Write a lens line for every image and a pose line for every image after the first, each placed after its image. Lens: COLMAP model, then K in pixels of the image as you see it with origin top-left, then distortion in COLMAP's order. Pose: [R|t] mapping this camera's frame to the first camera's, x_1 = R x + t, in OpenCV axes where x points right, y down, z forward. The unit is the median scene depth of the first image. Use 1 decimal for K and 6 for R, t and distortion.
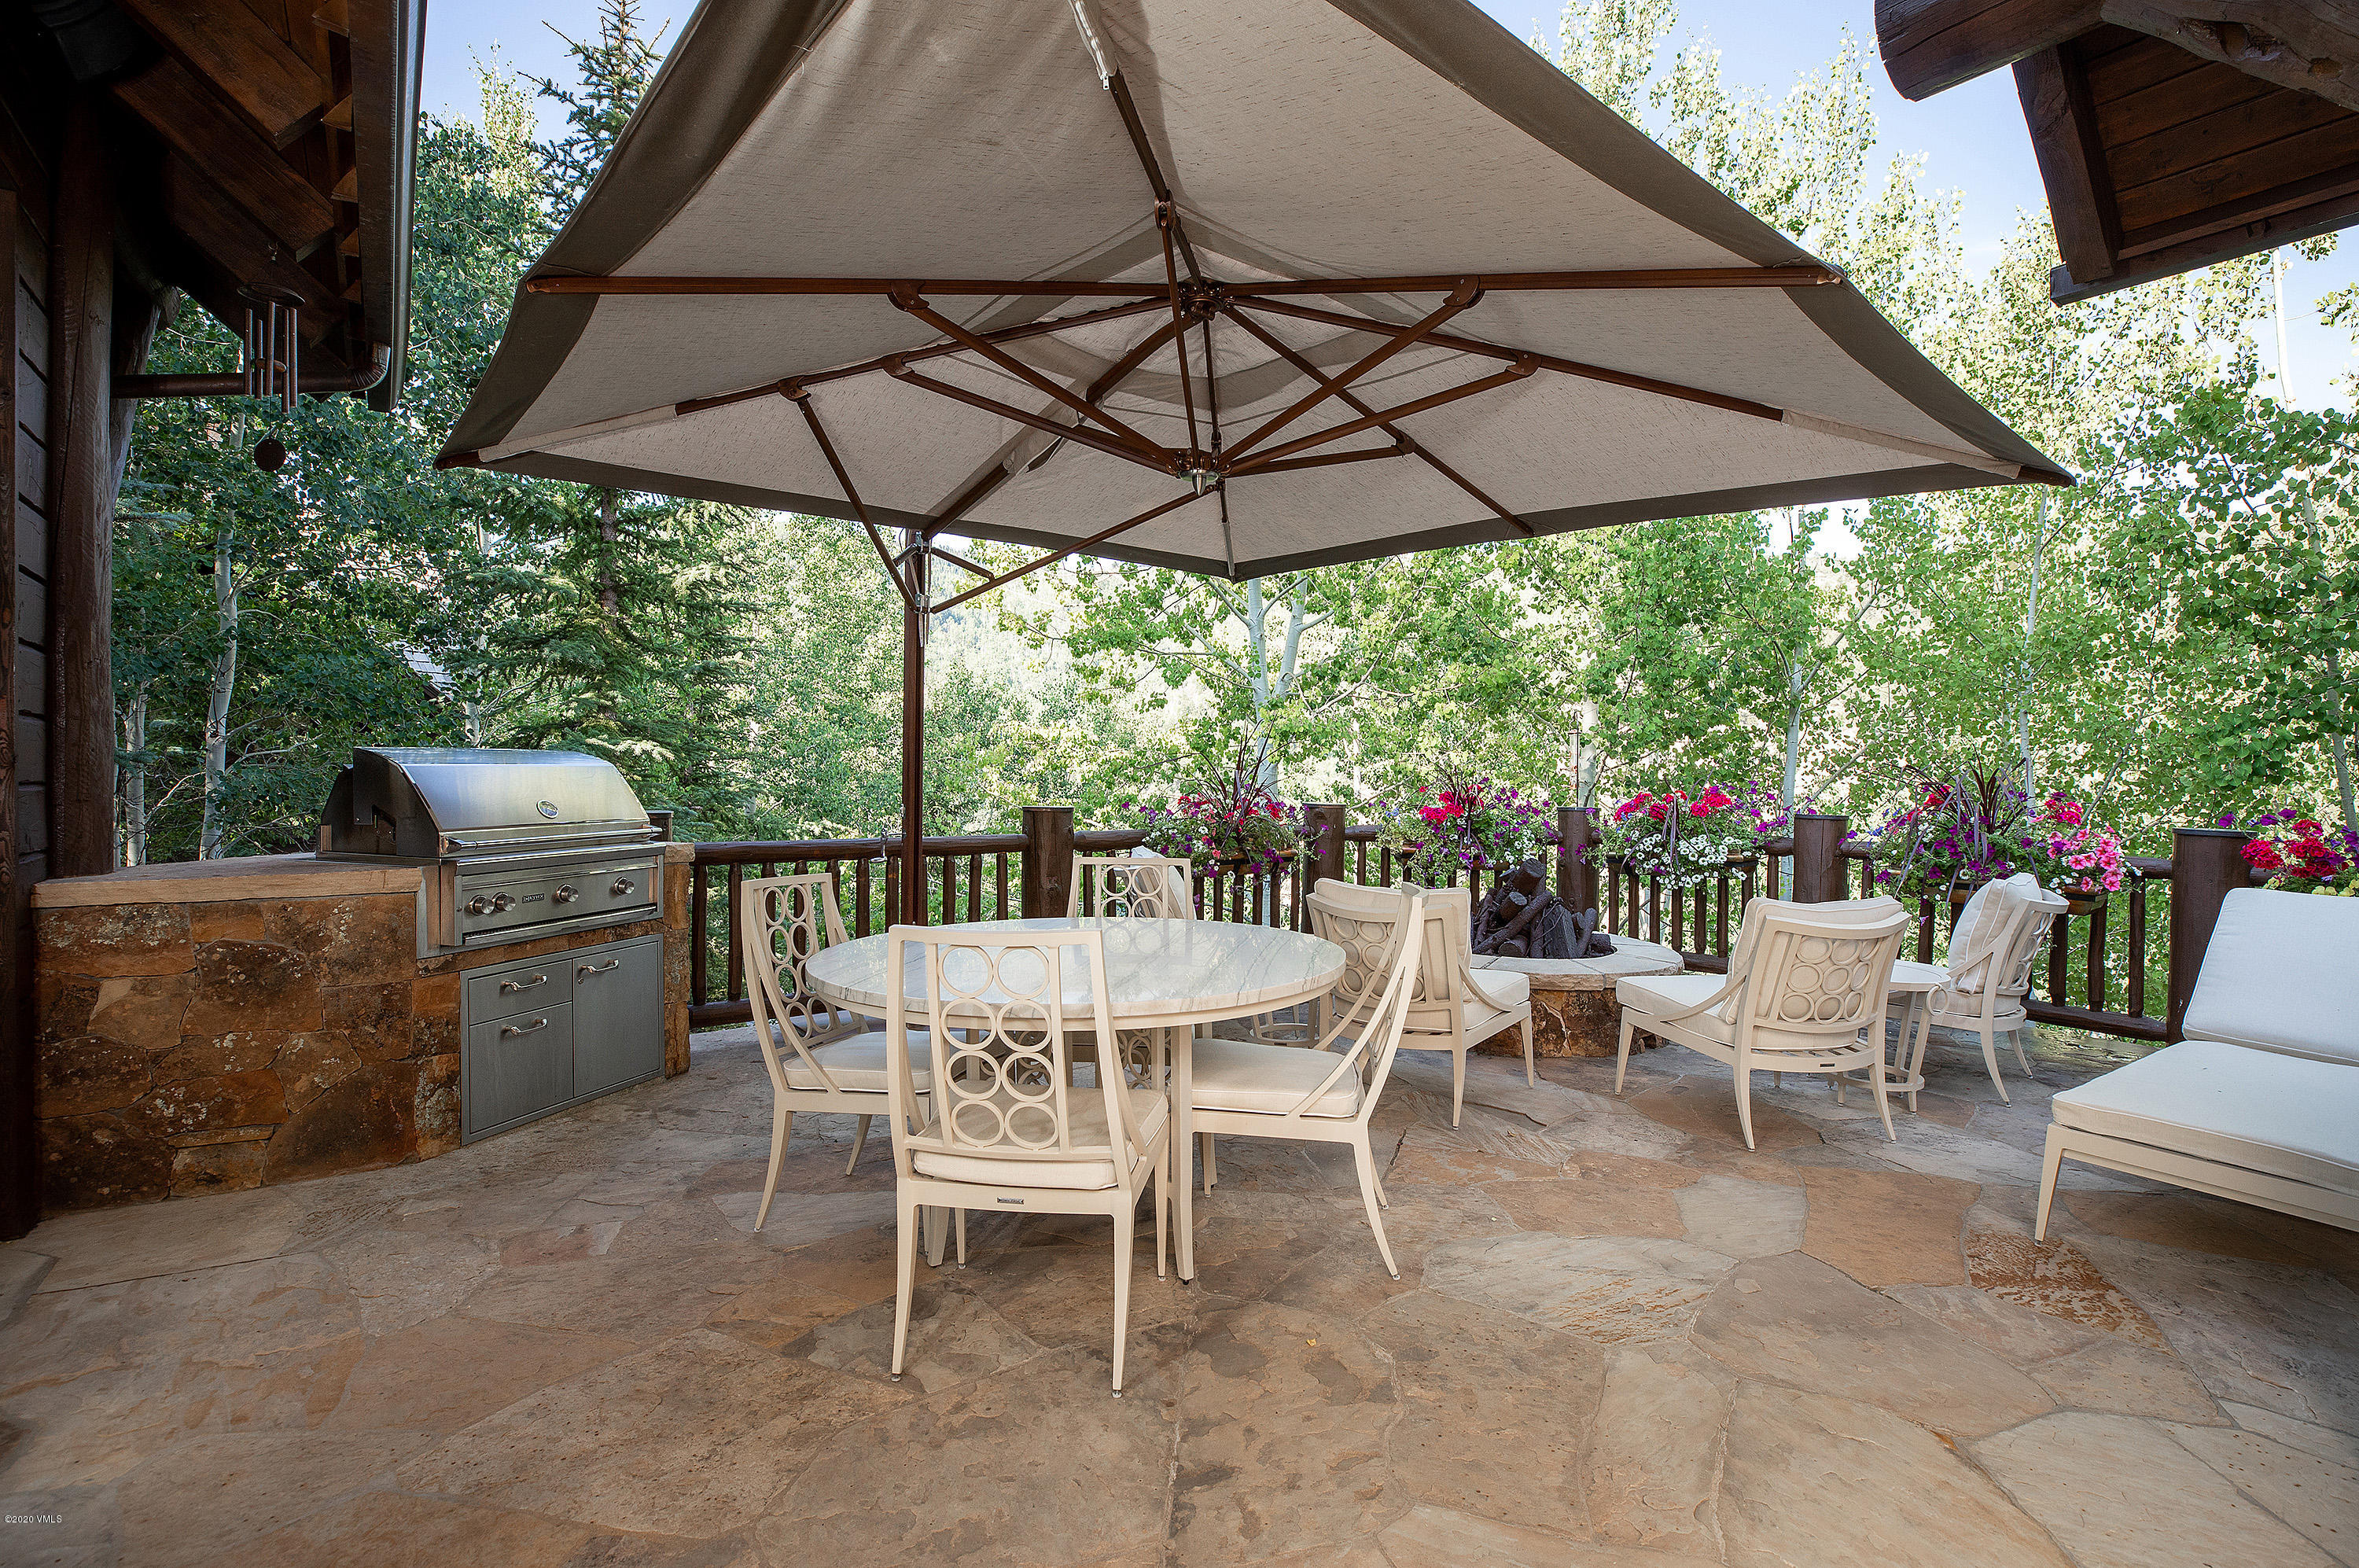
lens RADIAL K [[1065.9, 0, 1168.2], [0, 1065.9, 788.6], [0, 0, 1]] dist [-0.000077, 0.000032]
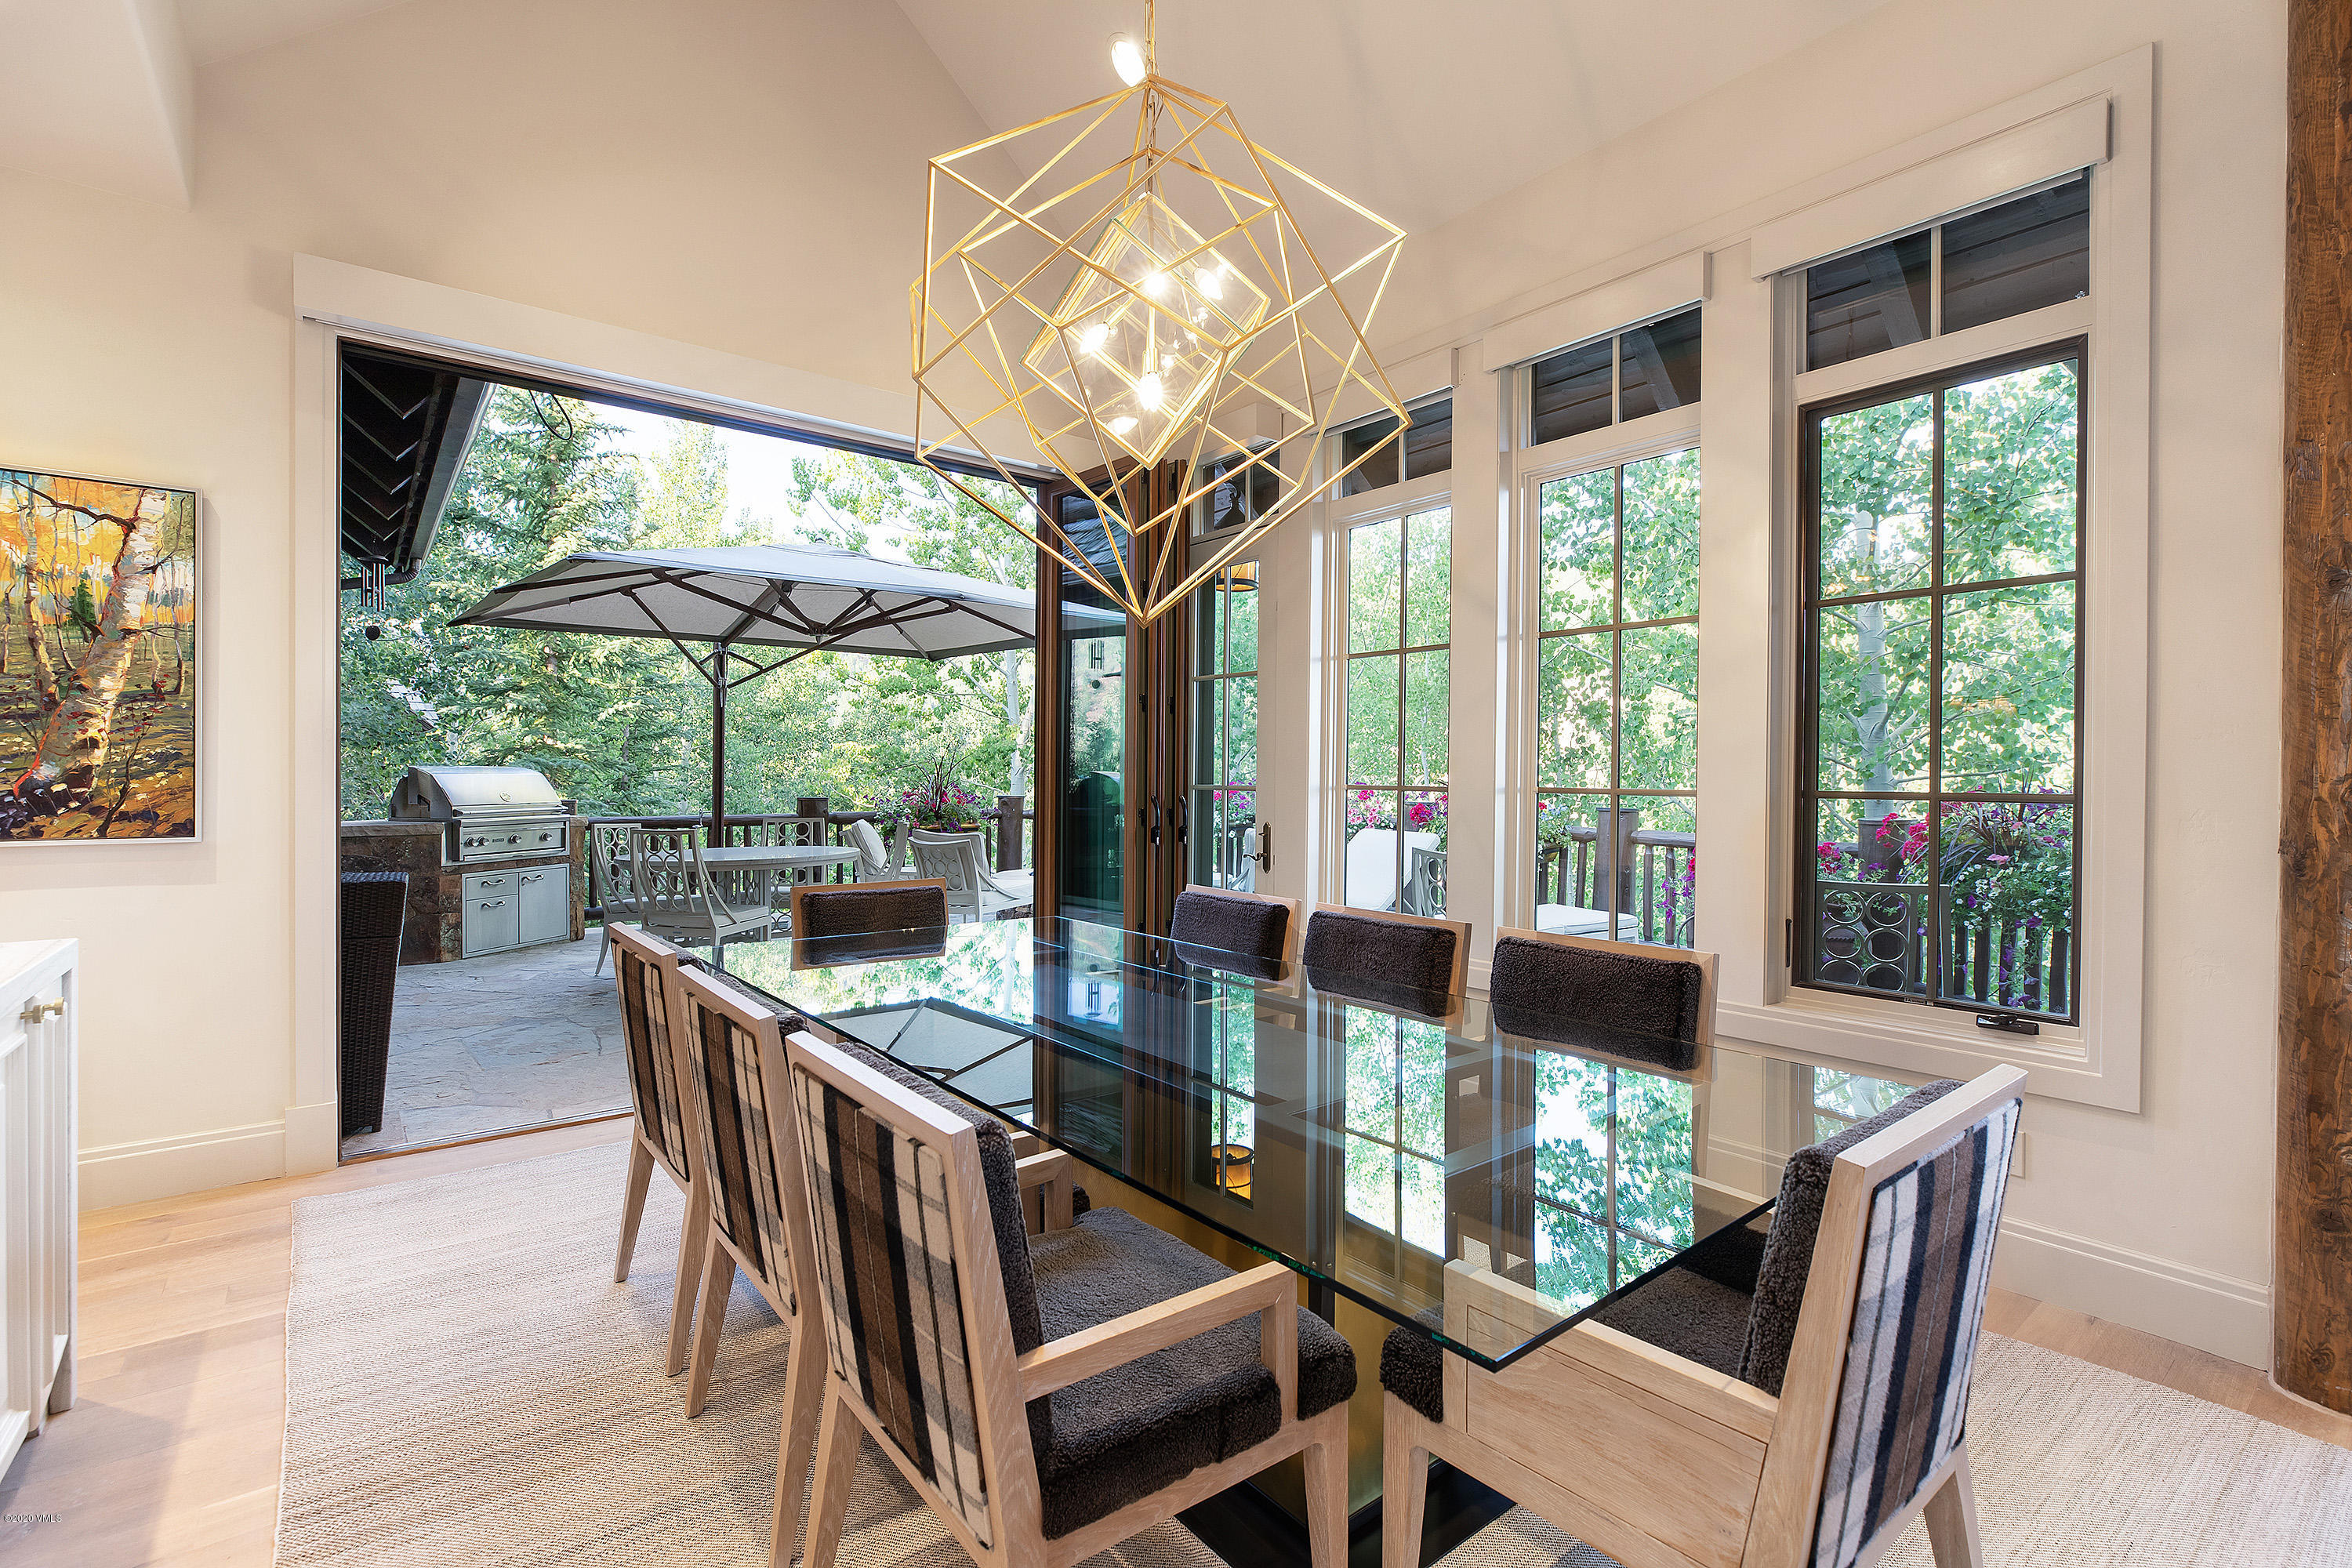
lens RADIAL K [[1062.7, 0, 1187.9], [0, 1062.7, 786.1], [0, 0, 1]] dist [-0.000077, 0.000032]
pose [[0.999303, -0.007220, 0.036620, 0.487129], [0.007656, 0.999901, -0.011784, 0.025665], [-0.036532, 0.012056, 0.999260, -0.810008]]
